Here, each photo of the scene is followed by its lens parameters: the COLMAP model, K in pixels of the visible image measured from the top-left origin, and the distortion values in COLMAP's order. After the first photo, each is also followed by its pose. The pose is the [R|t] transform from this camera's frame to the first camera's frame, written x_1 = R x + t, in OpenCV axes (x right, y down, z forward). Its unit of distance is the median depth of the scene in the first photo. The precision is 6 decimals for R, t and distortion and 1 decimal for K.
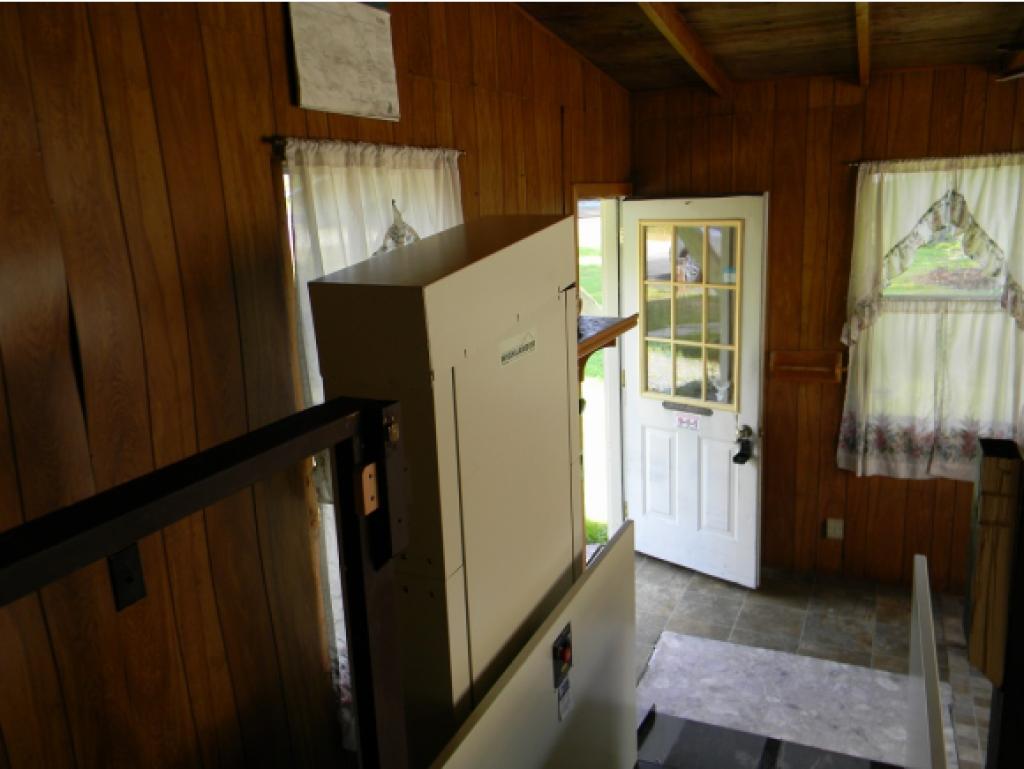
lens RADIAL K [[820.9, 0, 503.8], [0, 820.9, 386.7], [0, 0, 1]] dist [0.001293, 0.000496]
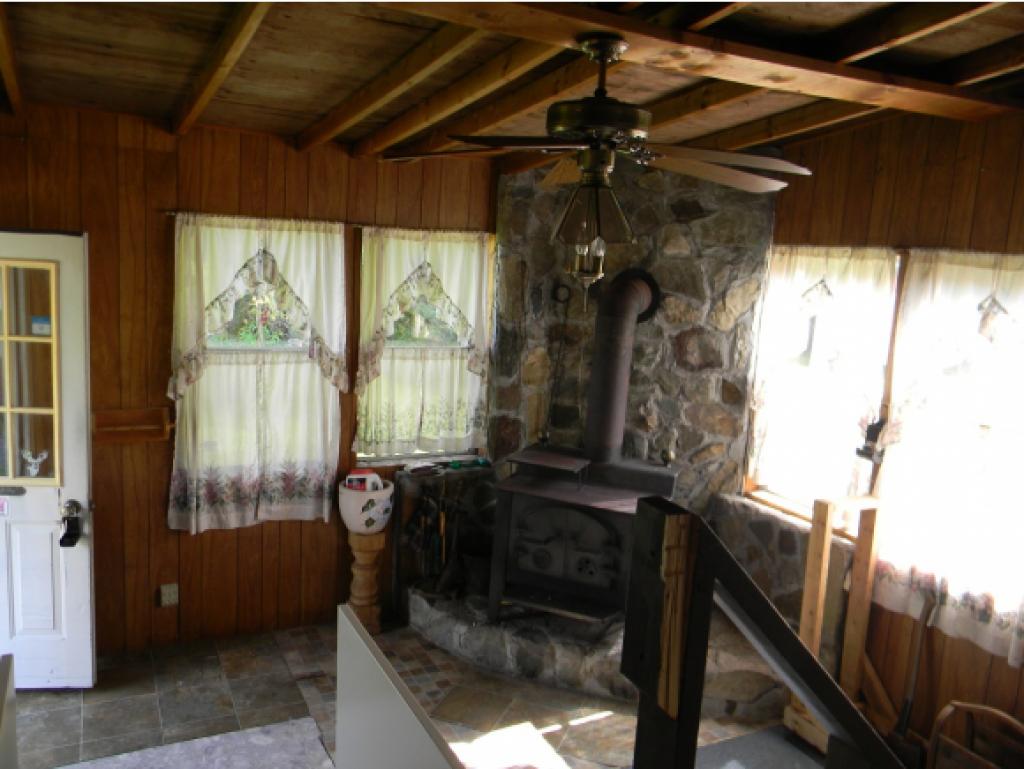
lens RADIAL K [[820.9, 0, 510.9], [0, 820.9, 384.7], [0, 0, 1]] dist [0.001293, 0.000496]
pose [[0.616469, -0.044664, 0.786112, -0.092463], [0.089568, 0.995887, -0.013656, -0.020486], [-0.782269, 0.078829, 0.617934, 0.103851]]
